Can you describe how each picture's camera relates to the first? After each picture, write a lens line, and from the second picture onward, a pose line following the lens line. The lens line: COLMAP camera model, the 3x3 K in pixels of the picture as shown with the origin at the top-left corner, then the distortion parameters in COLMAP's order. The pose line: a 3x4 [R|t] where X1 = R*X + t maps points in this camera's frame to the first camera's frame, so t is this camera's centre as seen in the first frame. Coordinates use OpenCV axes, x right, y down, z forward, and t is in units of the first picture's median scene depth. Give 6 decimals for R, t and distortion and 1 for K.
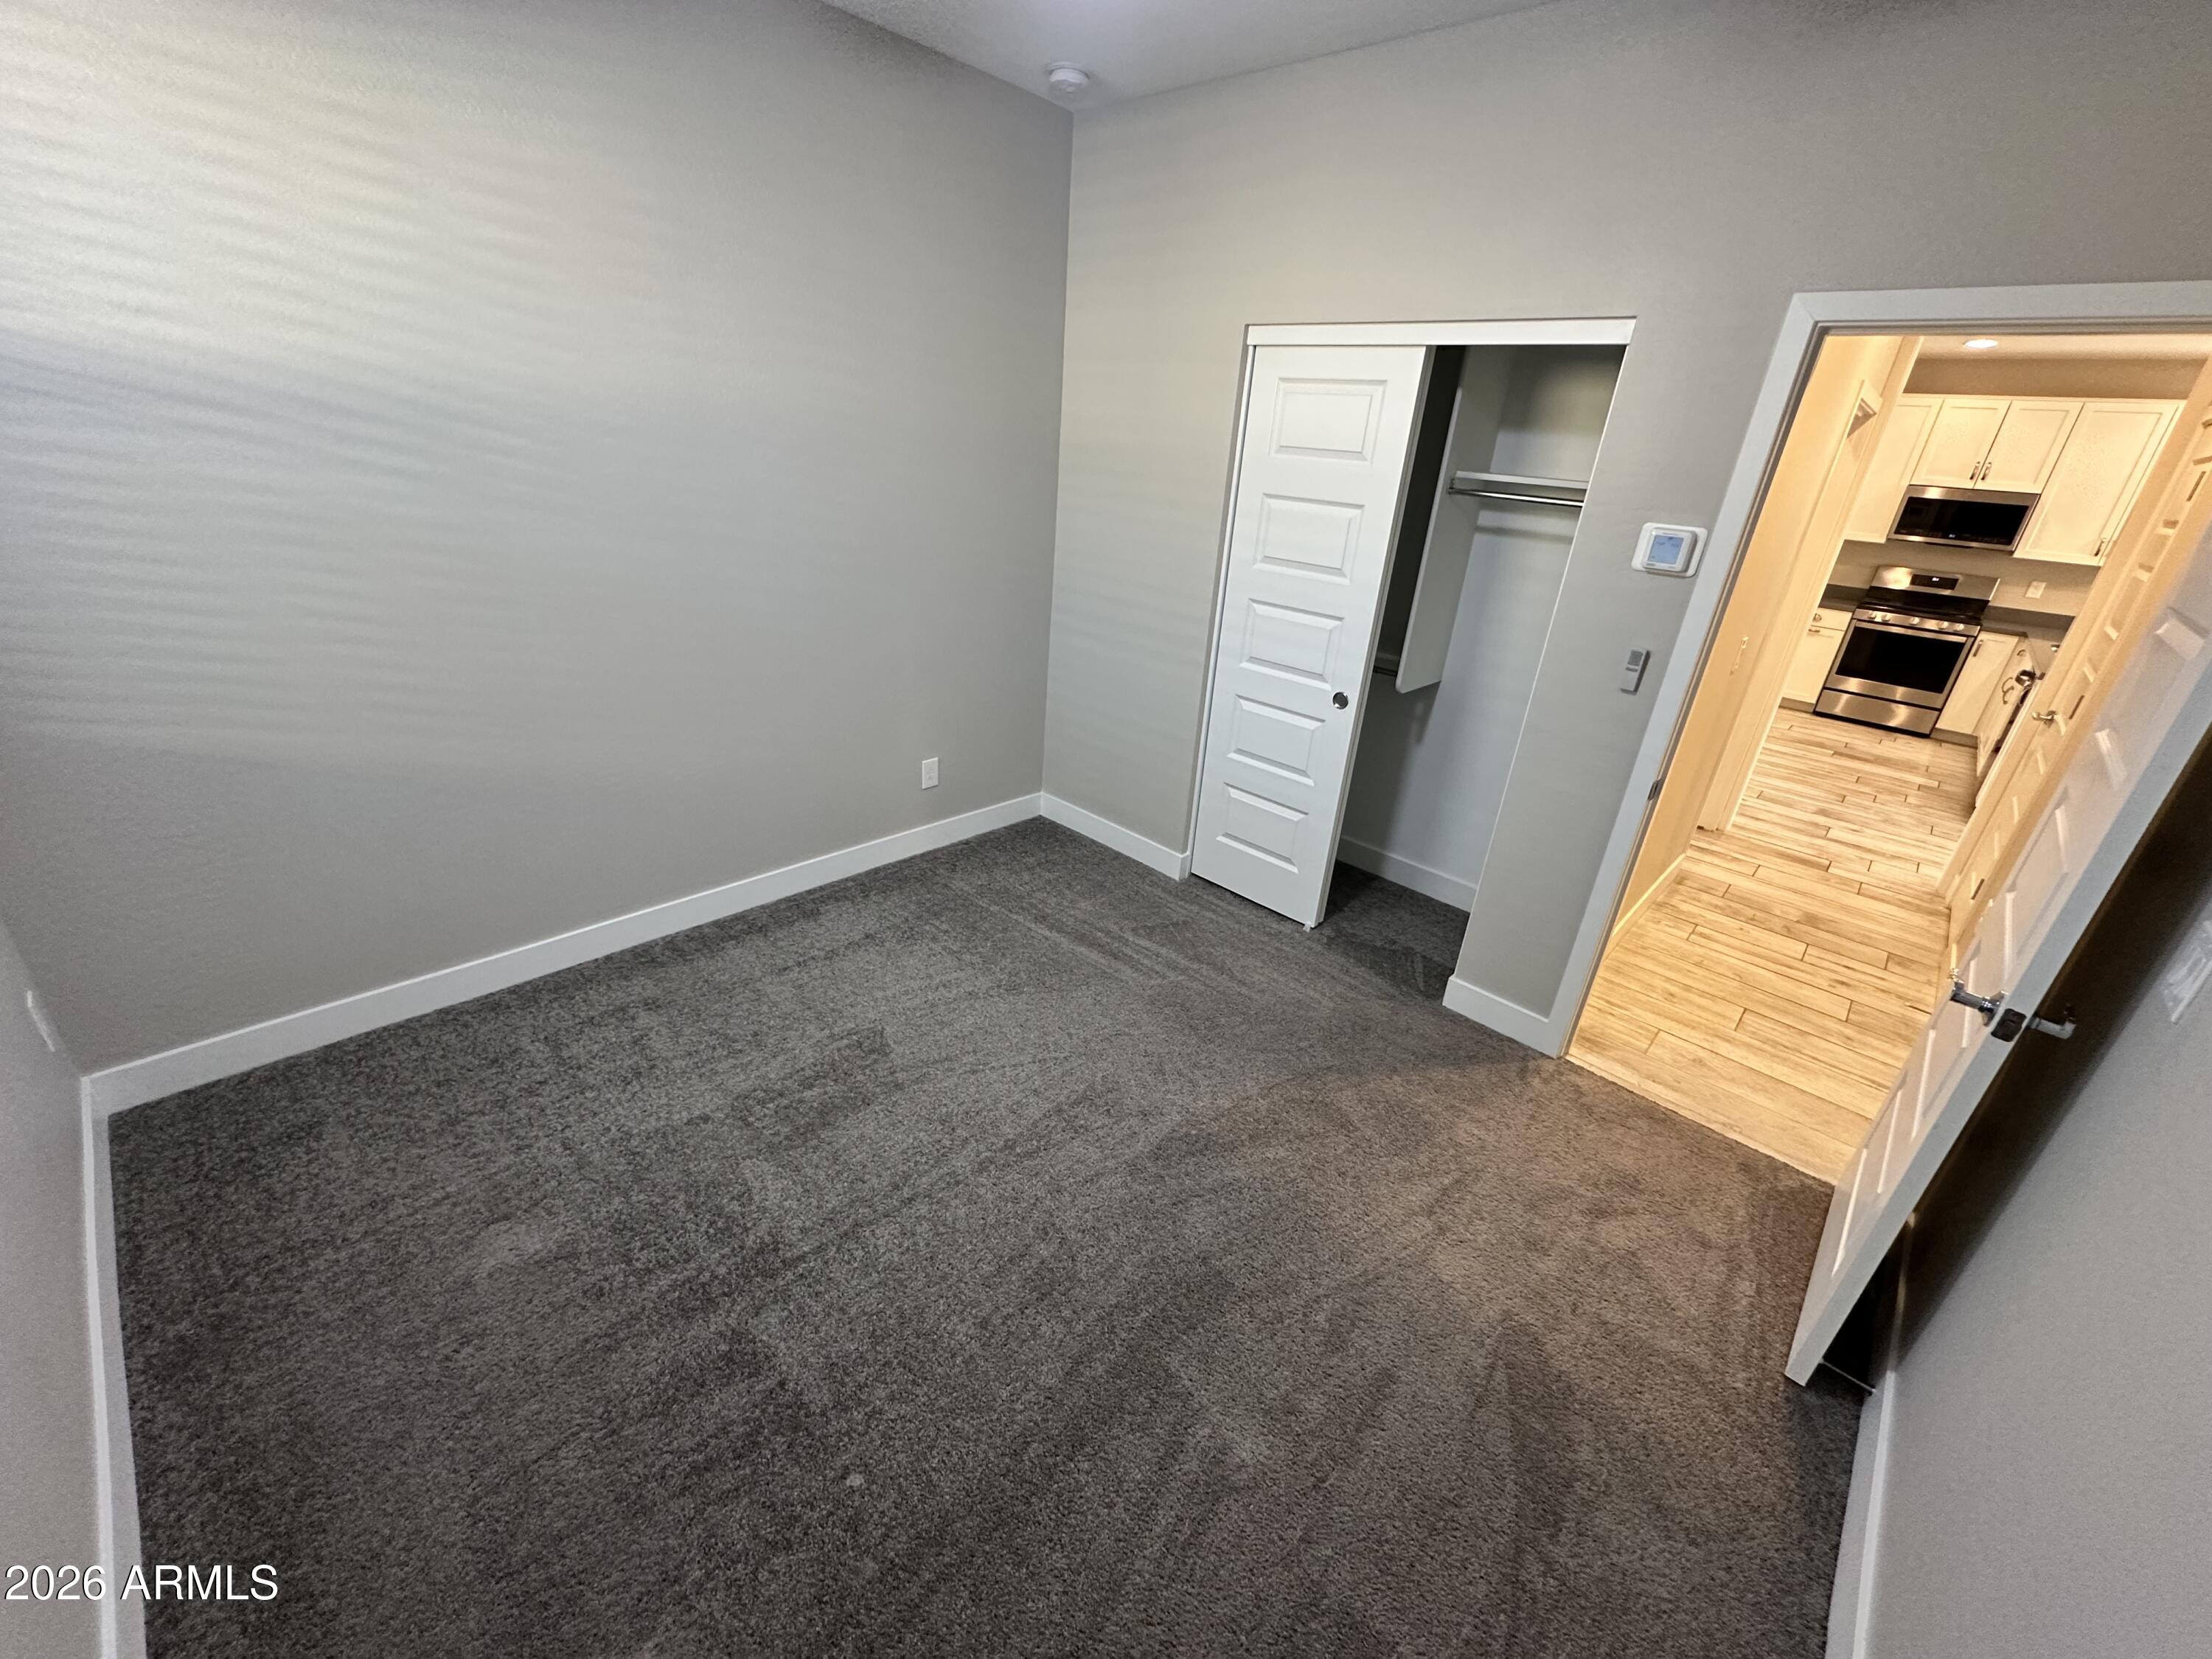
lens RADIAL K [[882.9, 0, 1104.2], [0, 882.9, 828.6], [0, 0, 1]] dist [-0.005229, 0.001535]
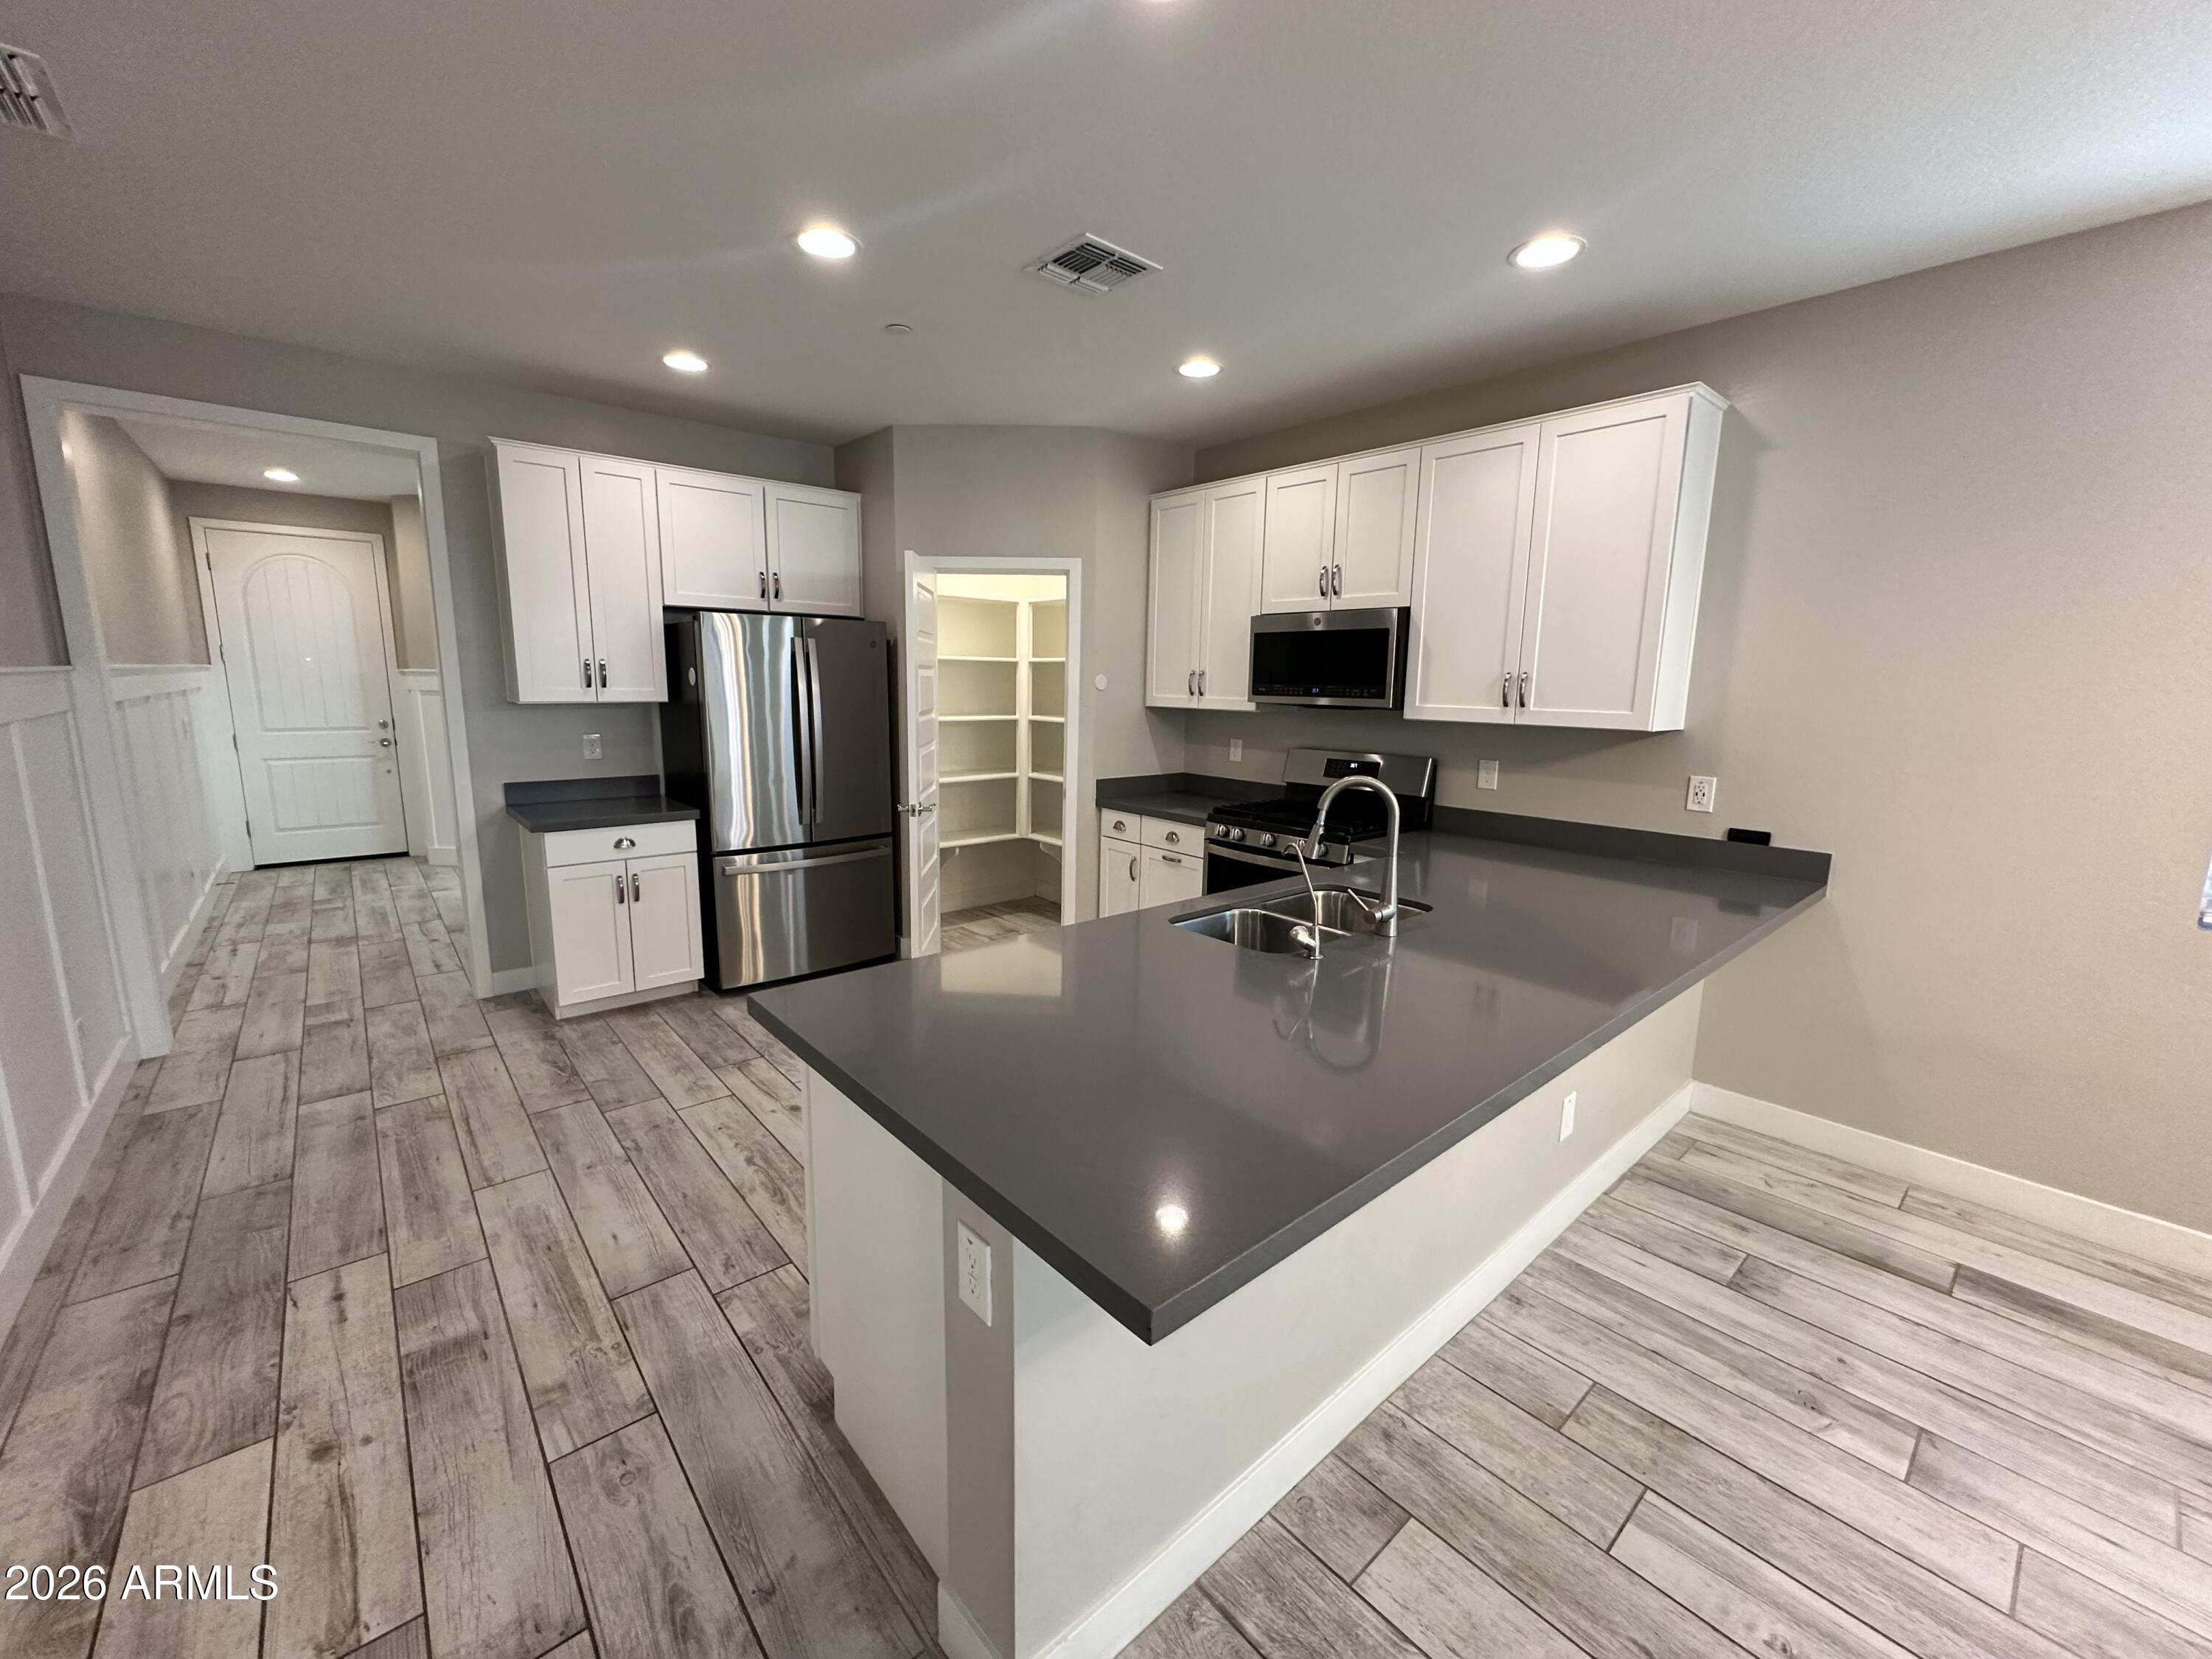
lens RADIAL K [[882.9, 0, 1104.2], [0, 882.9, 828.6], [0, 0, 1]] dist [-0.005229, 0.001535]
pose [[0.993677, -0.040591, -0.104682, 0.921999], [0.012983, 0.967647, -0.251974, -0.111754], [0.111523, 0.249022, 0.962055, 0.483772]]
